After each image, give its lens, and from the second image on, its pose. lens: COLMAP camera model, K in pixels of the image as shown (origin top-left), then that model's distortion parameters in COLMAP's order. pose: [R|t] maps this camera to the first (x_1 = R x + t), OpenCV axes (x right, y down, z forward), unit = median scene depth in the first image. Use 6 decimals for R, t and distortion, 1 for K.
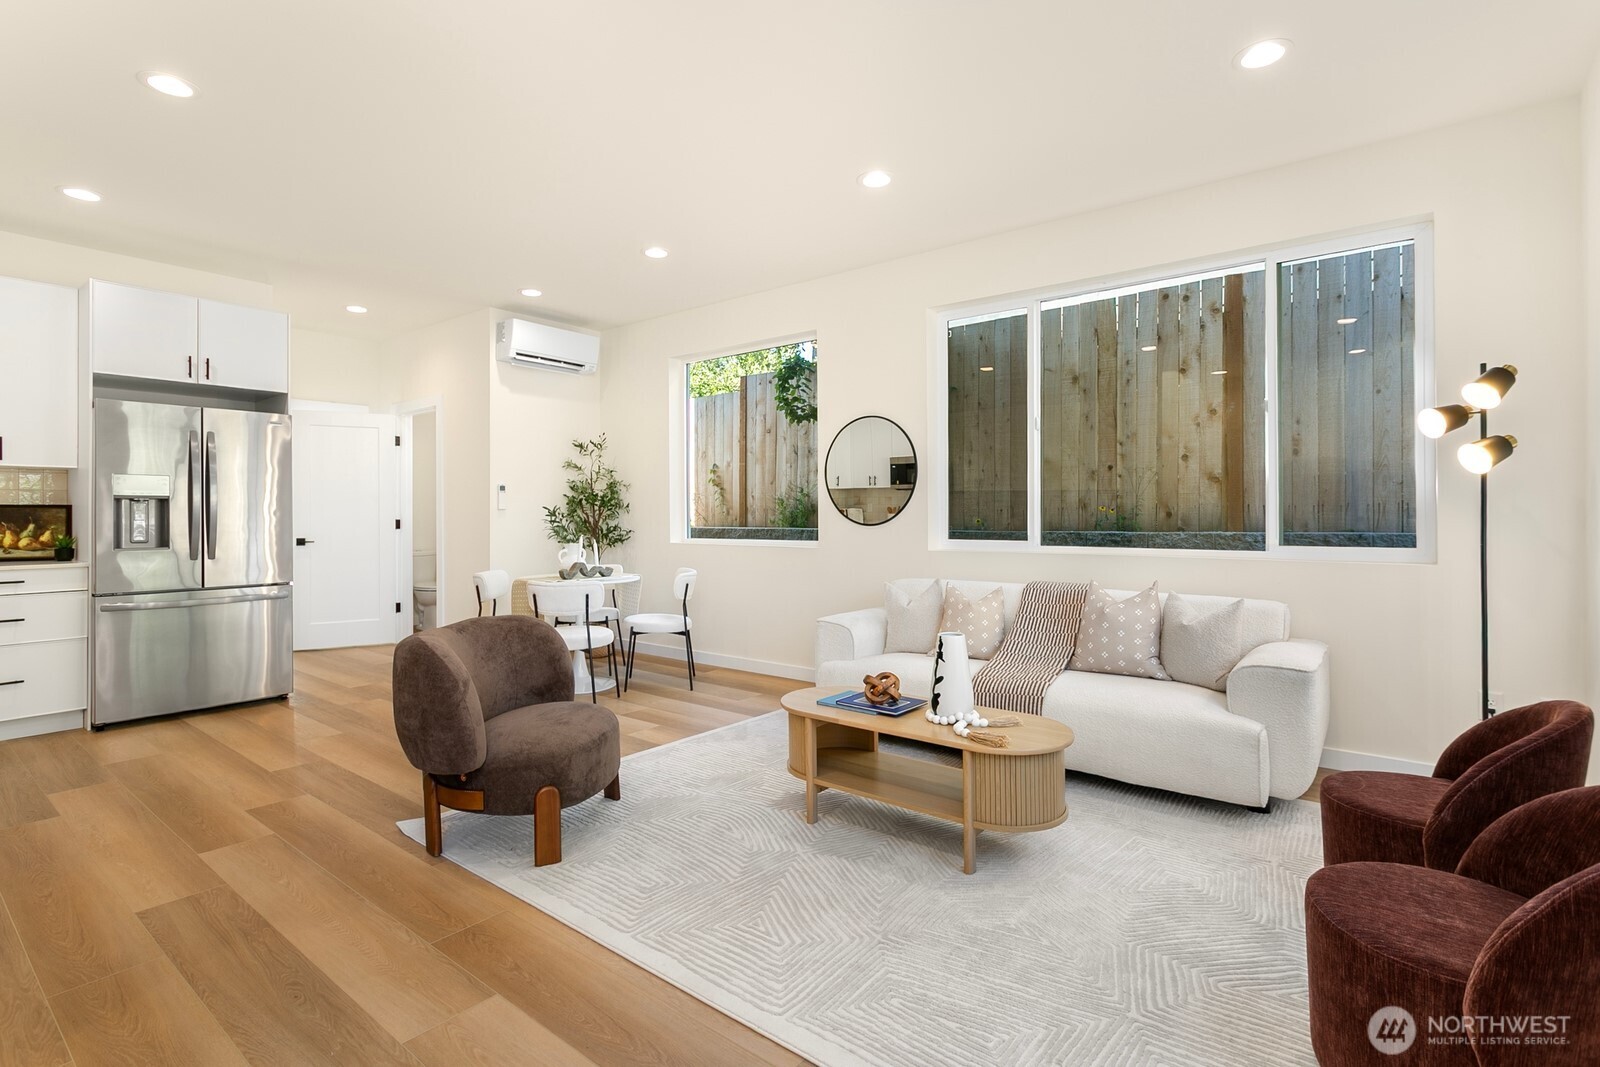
lens RADIAL K [[762.6, 0, 807.5], [0, 762.6, 509.5], [0, 0, 1]] dist [-0.001854, 0.002042]
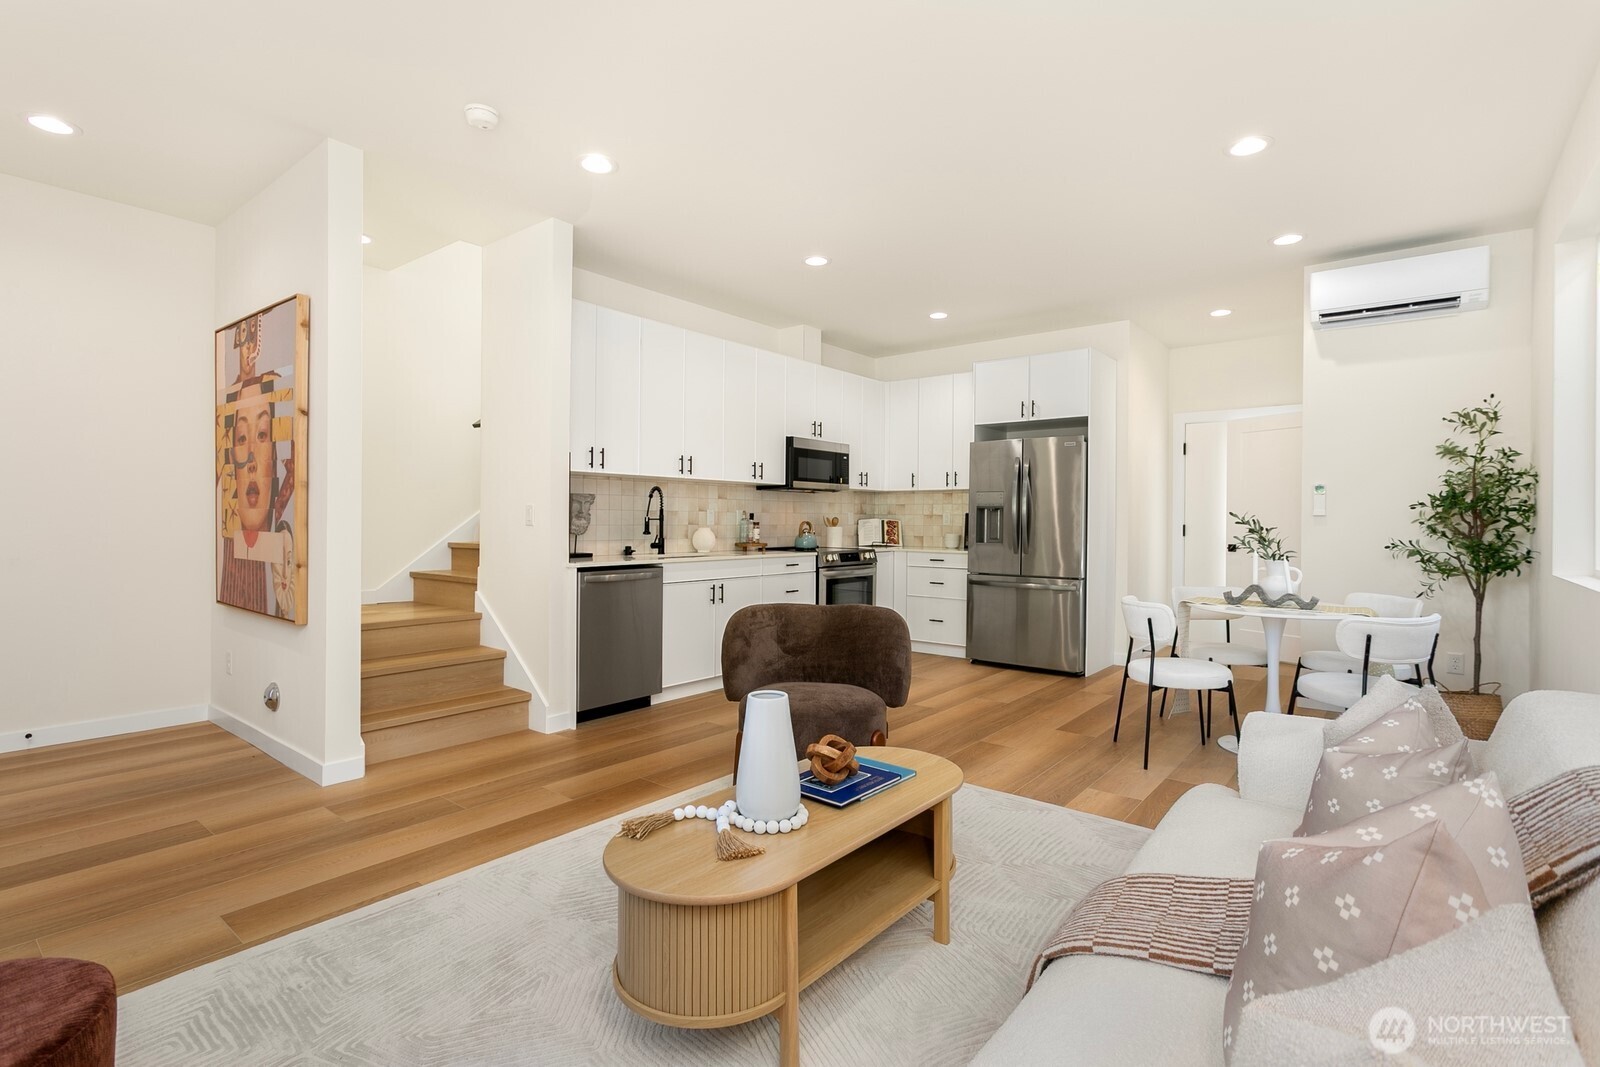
lens RADIAL K [[762.6, 0, 805.2], [0, 762.6, 522.7], [0, 0, 1]] dist [-0.001854, 0.002042]
pose [[-0.004181, 0.006727, -0.999969, 0.451159], [-0.001362, 0.999976, 0.006733, 0.002749], [0.999990, 0.001390, -0.004172, 0.533390]]
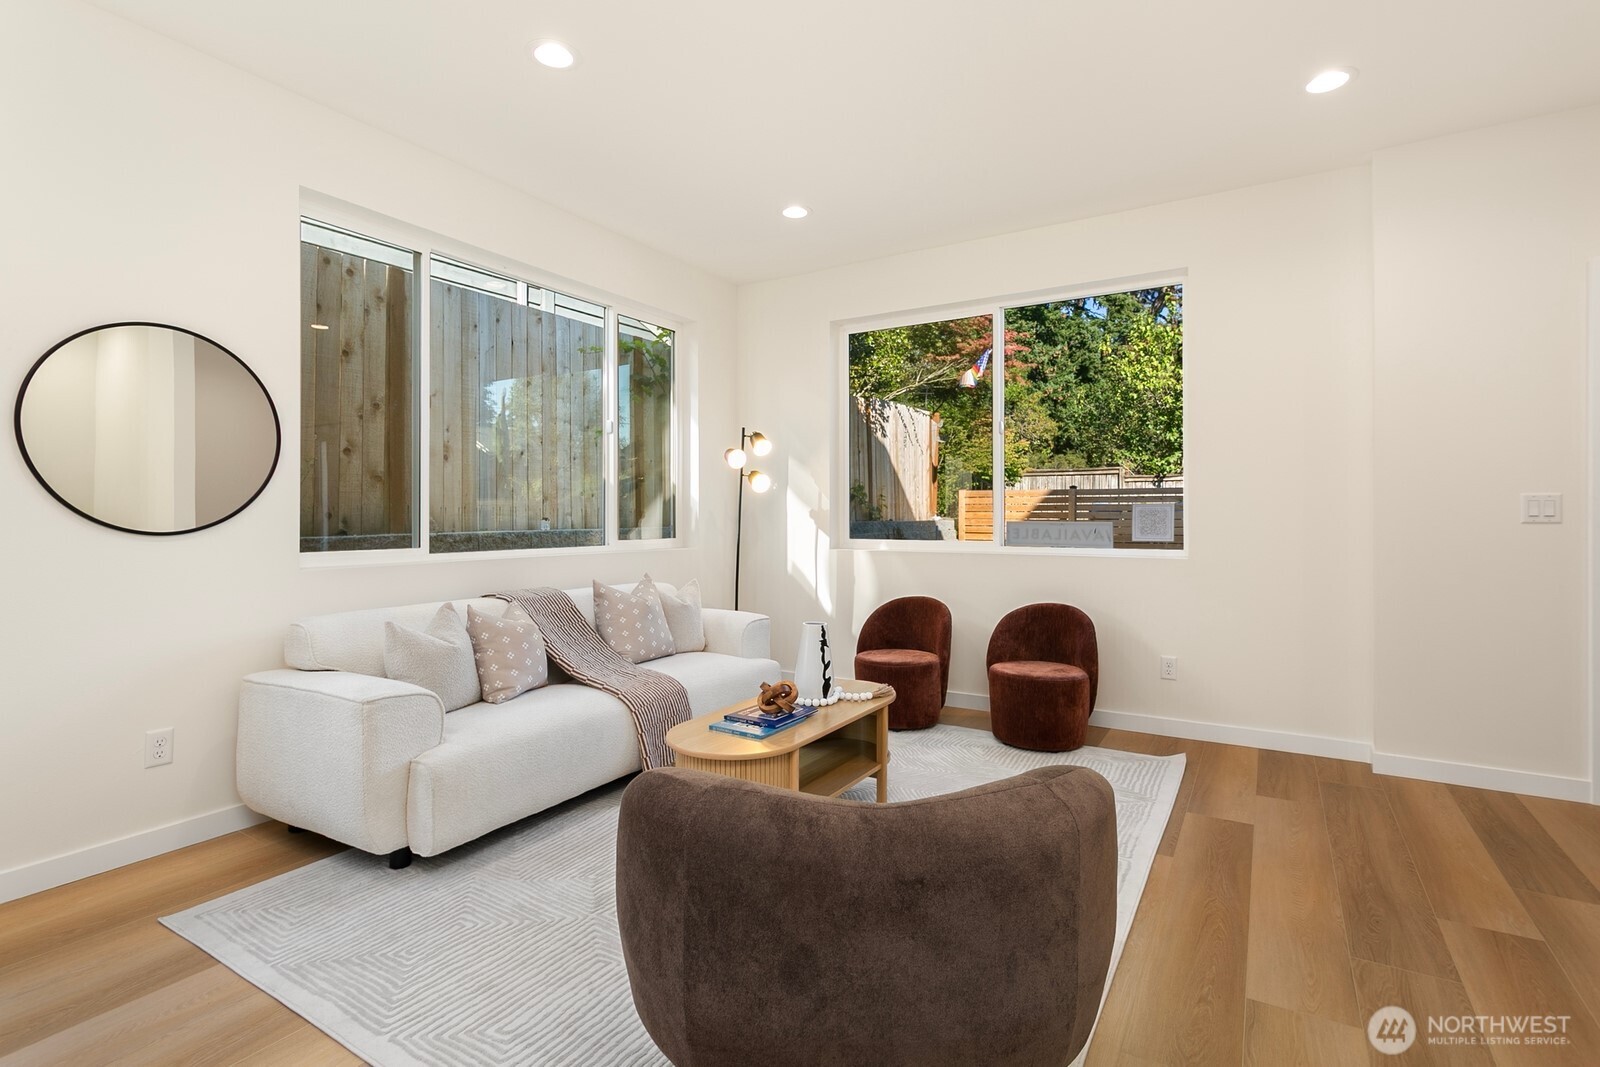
lens RADIAL K [[762.6, 0, 804.6], [0, 762.6, 517.0], [0, 0, 1]] dist [-0.001854, 0.002042]
pose [[-0.120169, 0.001322, 0.992753, -0.462008], [-0.005947, 0.999980, -0.002052, 0.007053], [-0.992736, -0.006150, -0.120159, 0.592598]]
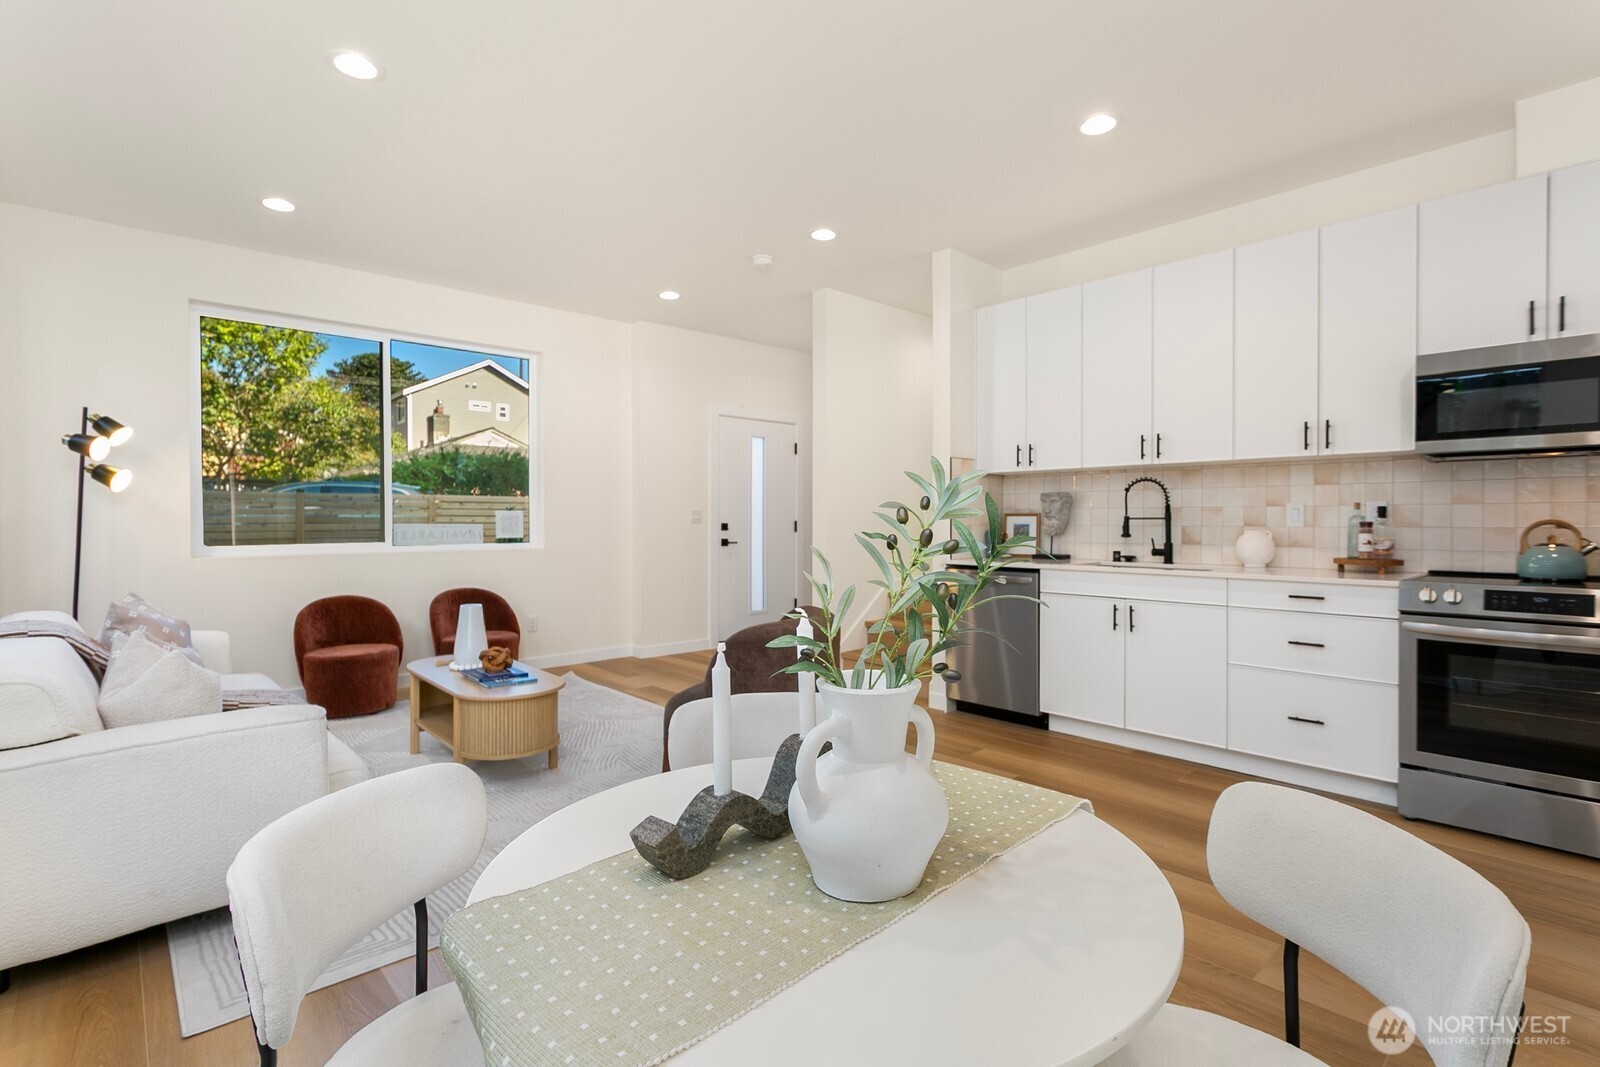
lens RADIAL K [[762.6, 0, 802.7], [0, 762.6, 525.8], [0, 0, 1]] dist [-0.001854, 0.002042]
pose [[-0.987289, 0.003033, 0.158906, -0.319046], [0.003532, 0.999990, 0.002860, 0.009369], [-0.158896, 0.003385, -0.987290, 1.169508]]
